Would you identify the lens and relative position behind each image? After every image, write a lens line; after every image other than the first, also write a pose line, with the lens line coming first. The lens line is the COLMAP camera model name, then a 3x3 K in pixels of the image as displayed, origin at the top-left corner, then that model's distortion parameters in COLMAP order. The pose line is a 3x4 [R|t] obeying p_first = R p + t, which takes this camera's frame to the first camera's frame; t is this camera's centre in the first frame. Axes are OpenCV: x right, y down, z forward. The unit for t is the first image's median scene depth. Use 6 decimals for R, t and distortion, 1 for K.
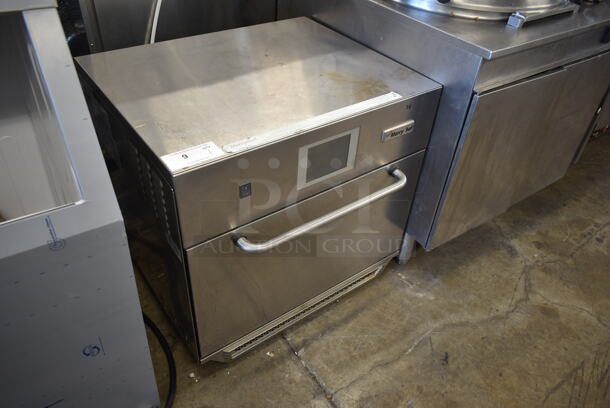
lens RADIAL K [[471.5, 0, 305.0], [0, 471.5, 204.0], [0, 0, 1]] dist [-0.005219, -0.004524]
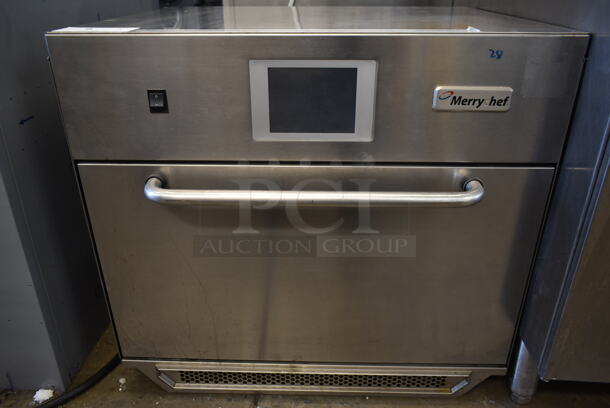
lens RADIAL K [[471.5, 0, 305.0], [0, 471.5, 204.0], [0, 0, 1]] dist [-0.005219, -0.004524]
pose [[0.781587, 0.219485, -0.583908, 0.387431], [-0.355869, 0.925674, -0.128394, 0.098678], [0.512328, 0.308146, 0.801602, 0.482733]]
